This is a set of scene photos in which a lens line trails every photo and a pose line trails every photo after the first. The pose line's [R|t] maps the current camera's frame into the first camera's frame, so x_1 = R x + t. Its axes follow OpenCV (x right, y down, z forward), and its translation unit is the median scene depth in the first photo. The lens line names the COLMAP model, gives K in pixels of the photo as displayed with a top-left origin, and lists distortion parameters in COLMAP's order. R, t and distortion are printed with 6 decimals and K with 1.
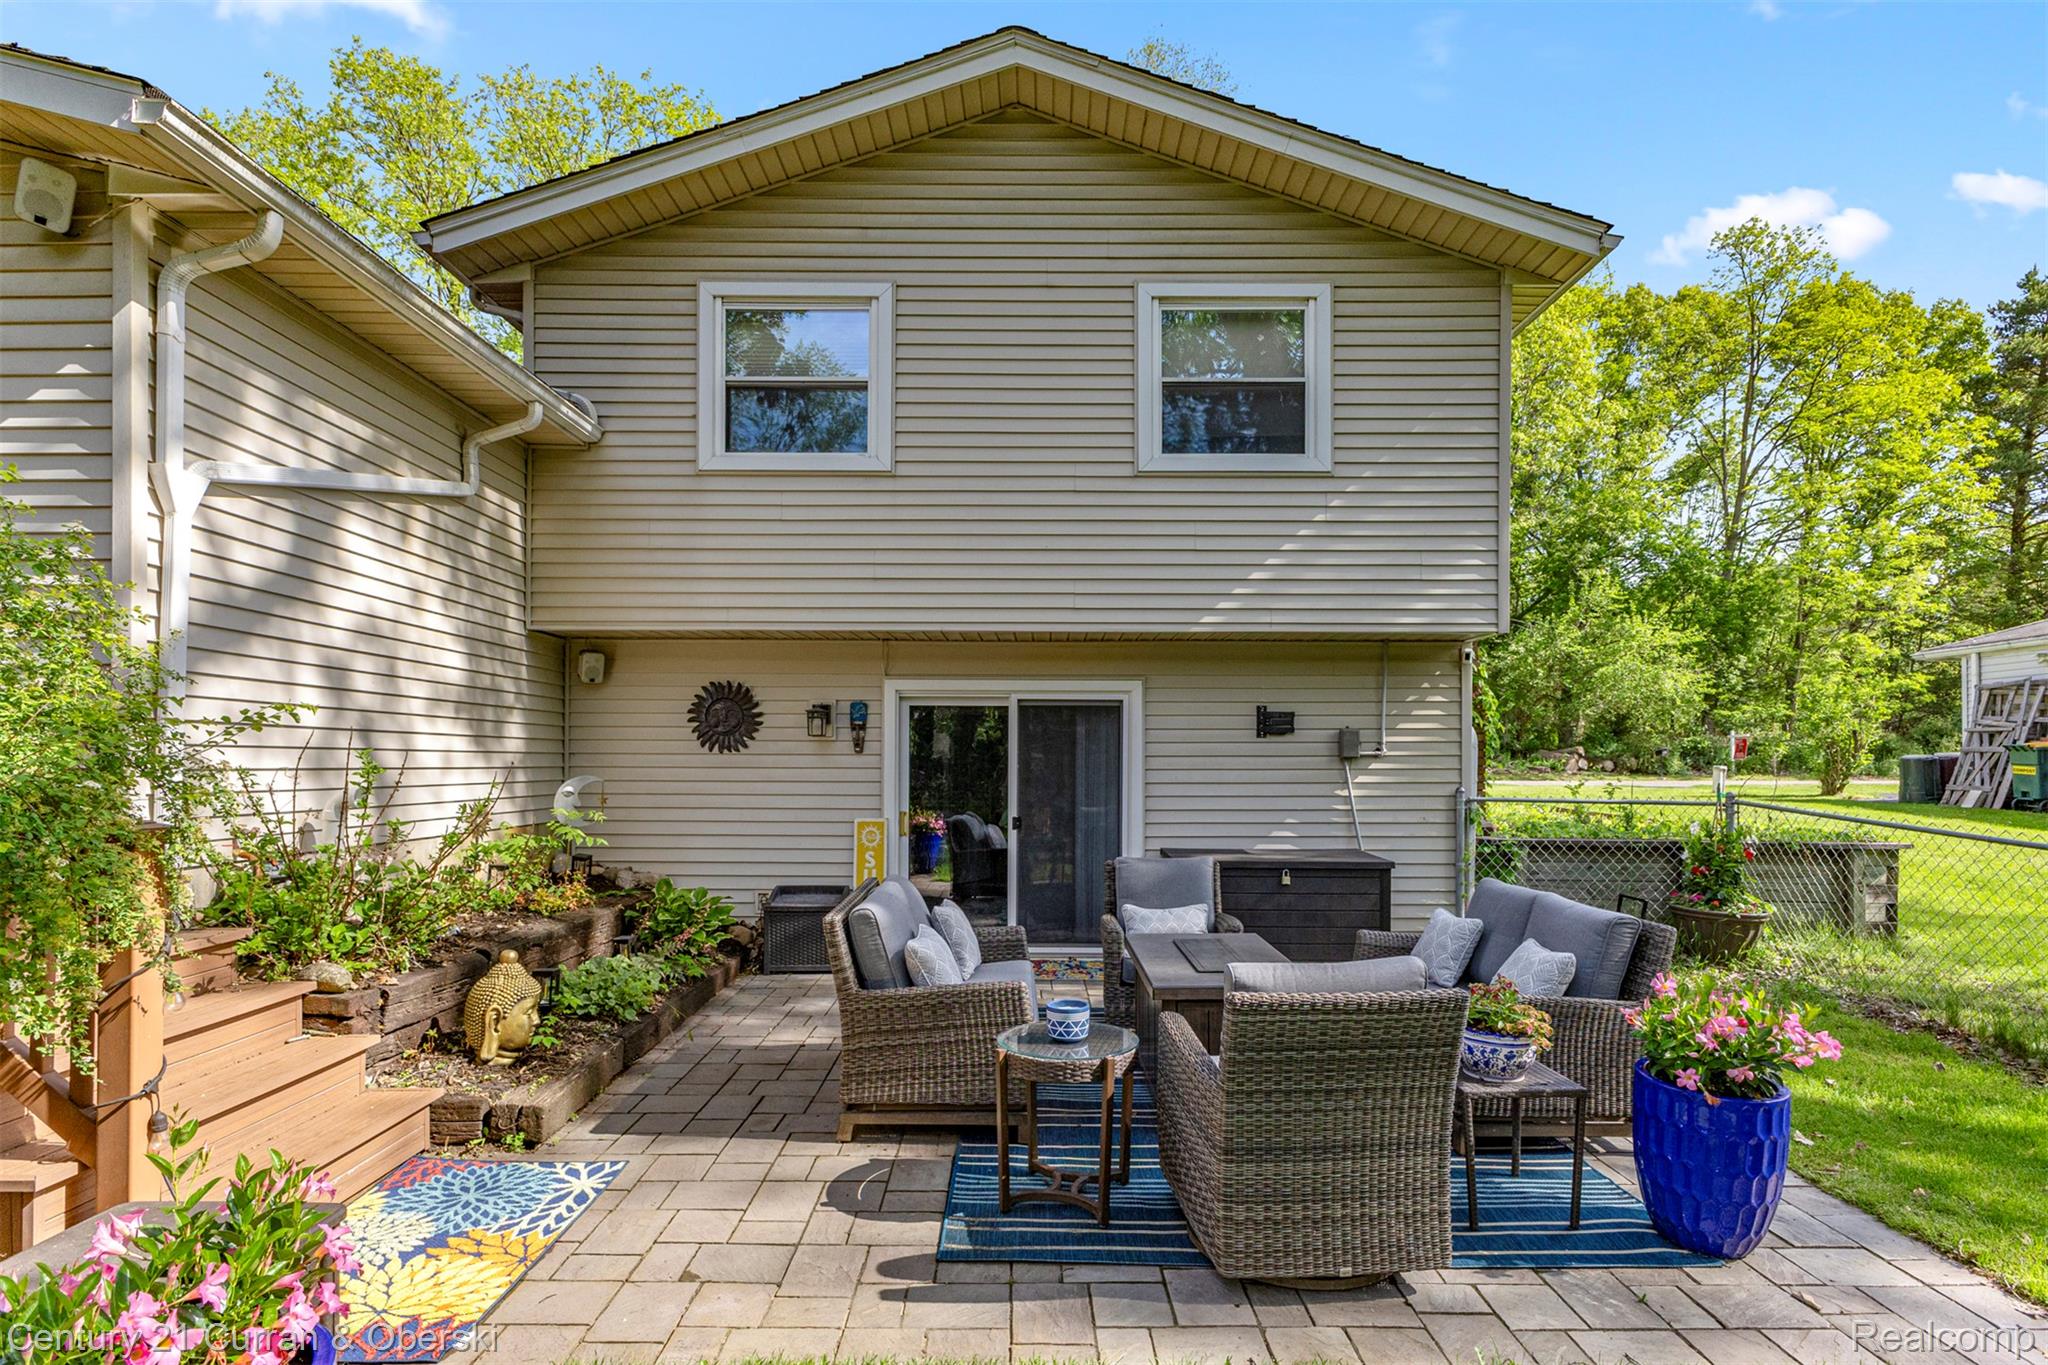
lens RADIAL K [[945.5, 0, 1081.4], [0, 945.5, 745.0], [0, 0, 1]] dist [-0.000694, 0.000003]
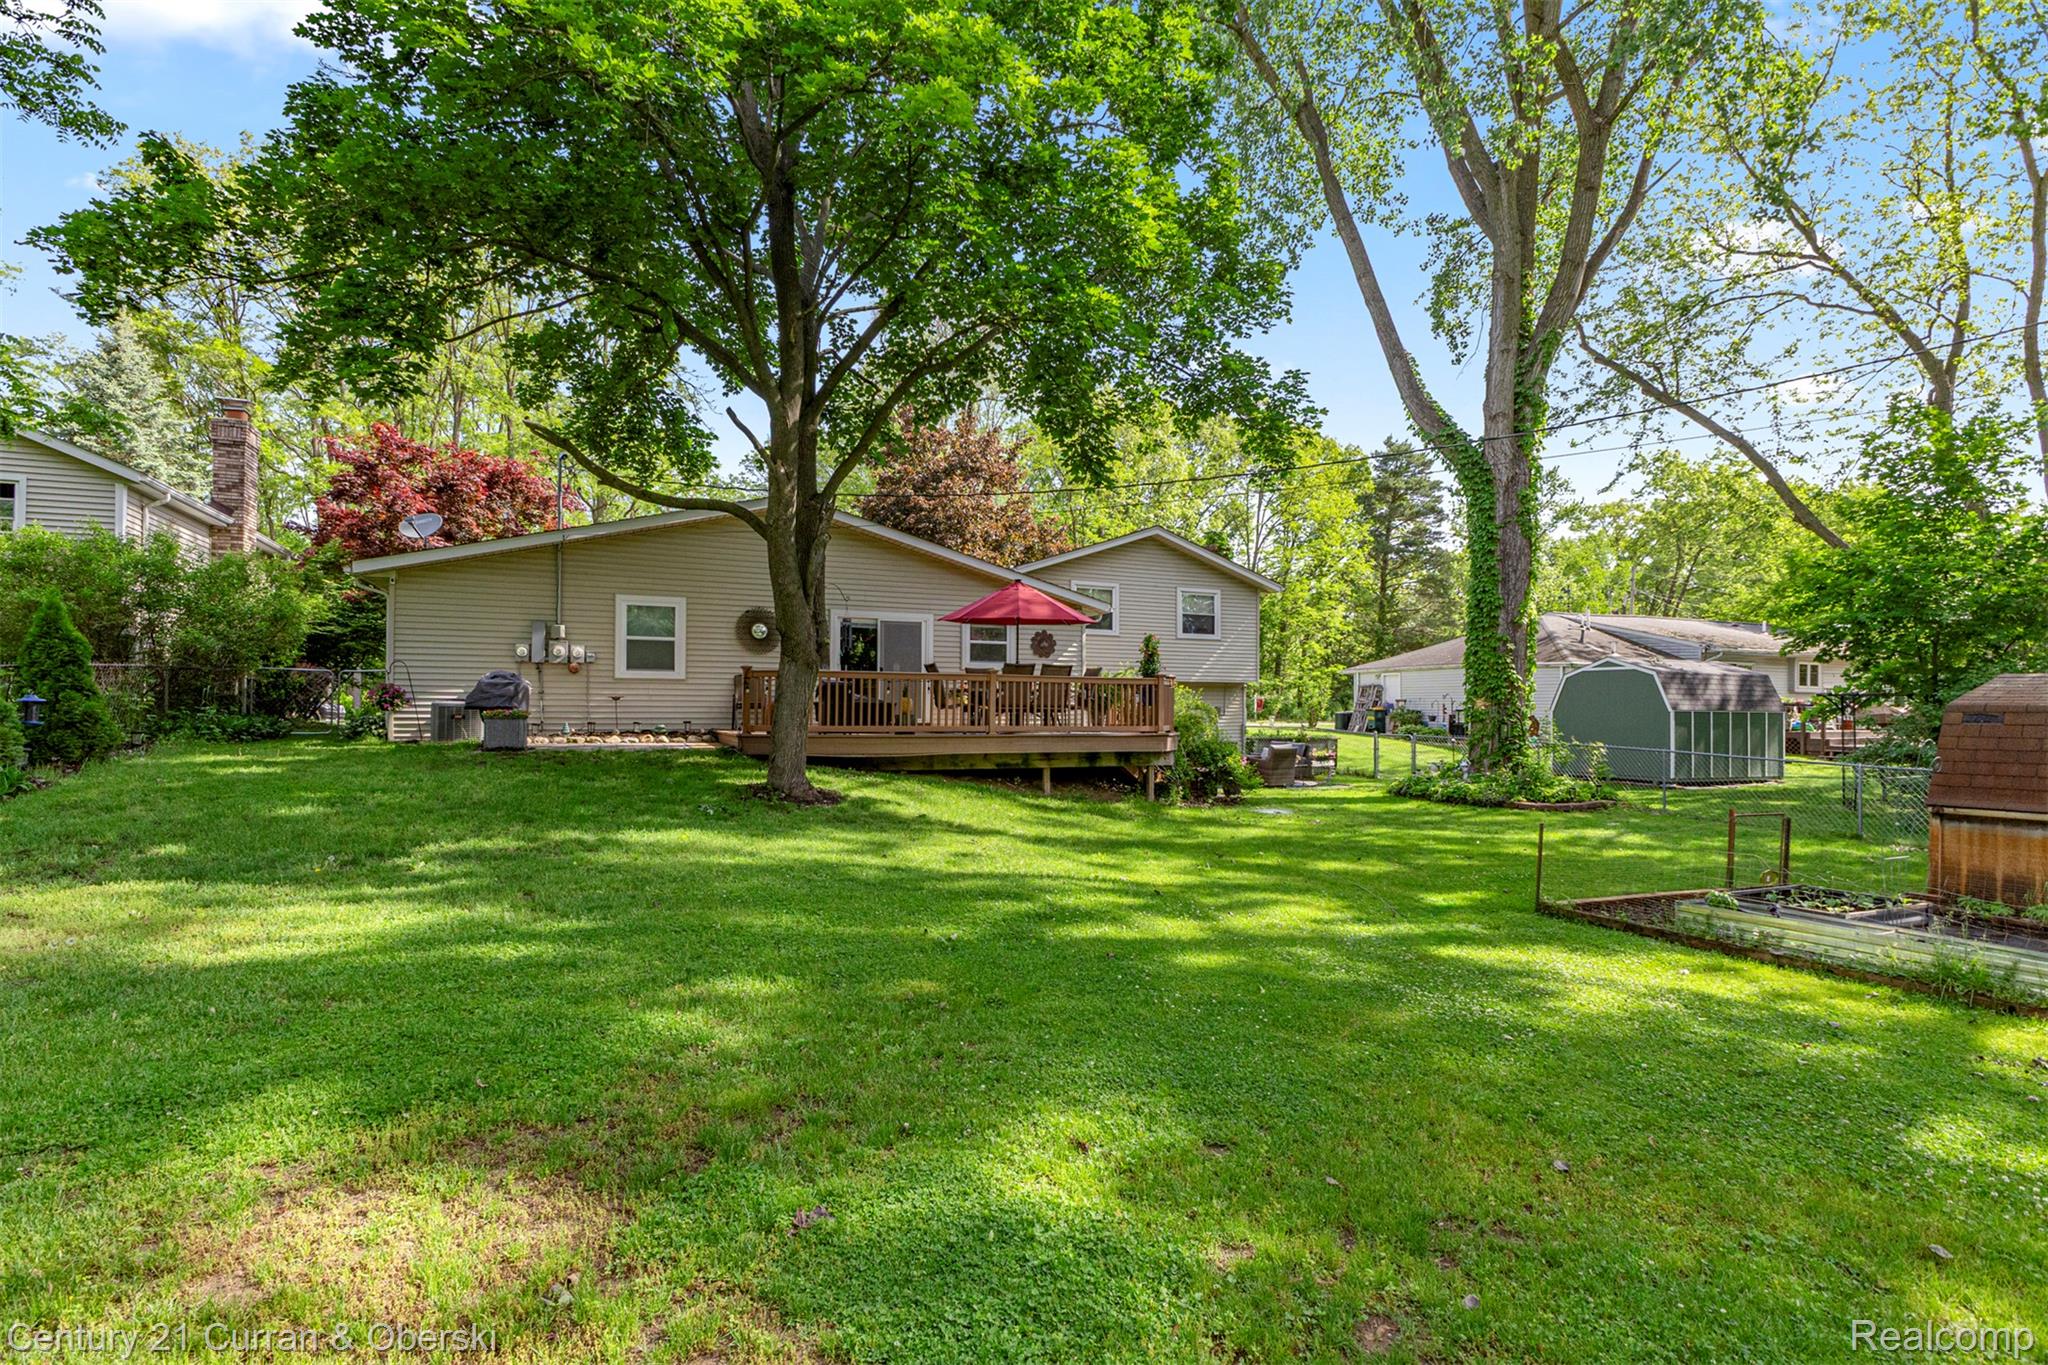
lens RADIAL K [[971.3, 0, 1024.0], [0, 971.3, 682.5], [0, 0, 1]] dist [-0.001500, -0.000323]
pose [[0.915877, 0.011527, 0.401294, -0.409484], [-0.007544, 0.999905, -0.011504, -0.013956], [-0.401389, 0.007509, 0.915877, -0.456217]]
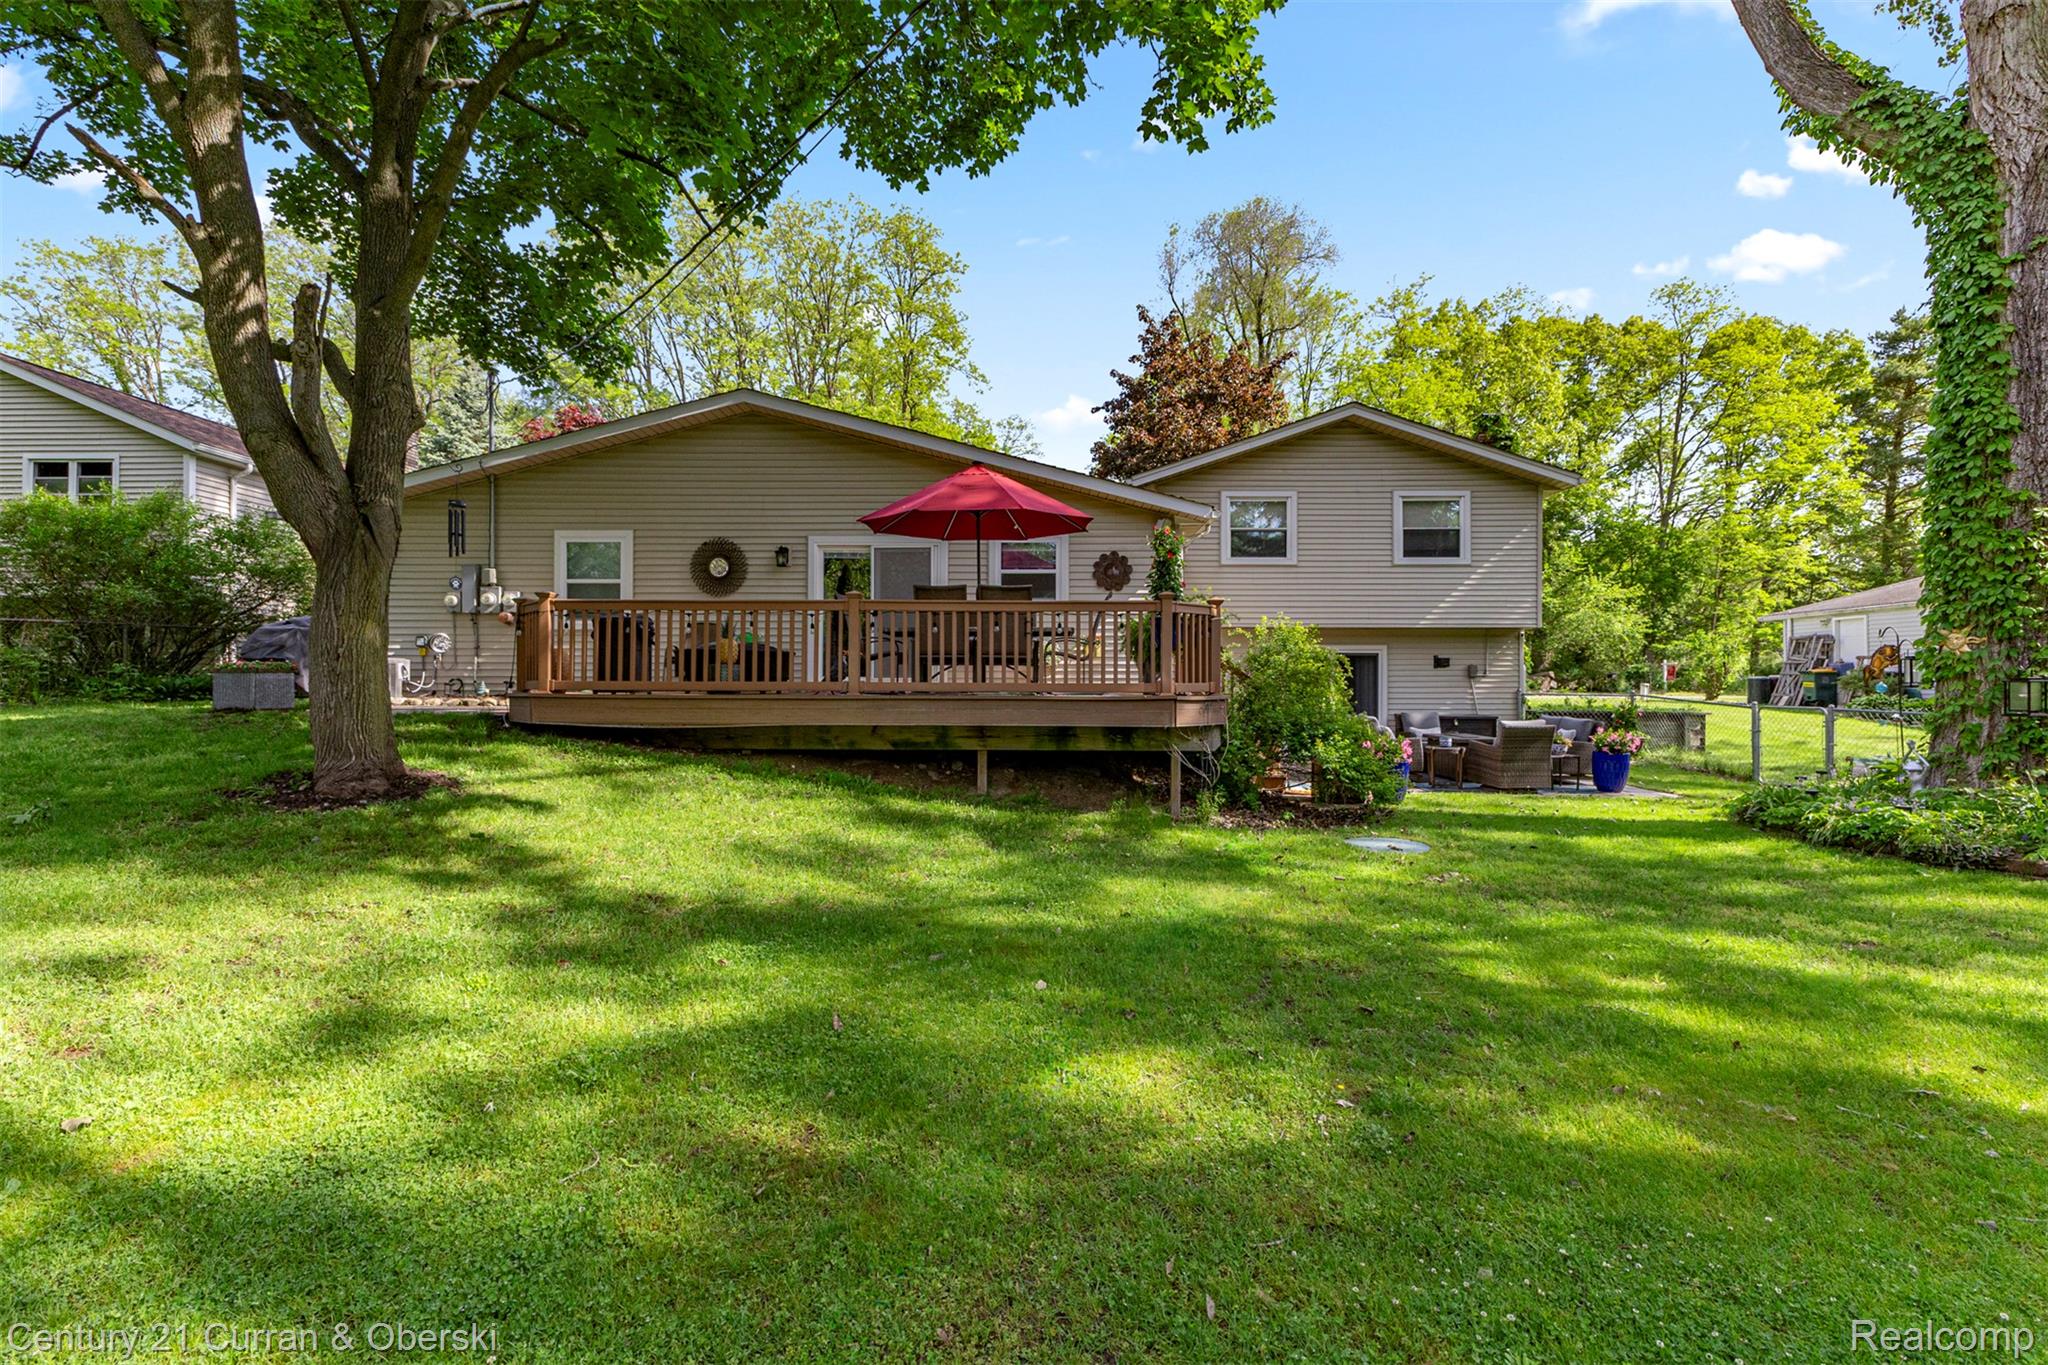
lens RADIAL K [[868.0, 0, 1056.2], [0, 868.0, 670.2], [0, 0, 1]] dist [0.009098, -0.000780]
pose [[0.999748, -0.002164, -0.022355, -0.162899], [0.002146, 0.999997, -0.000839, -0.001212], [0.022357, 0.000791, 0.999750, -0.278581]]
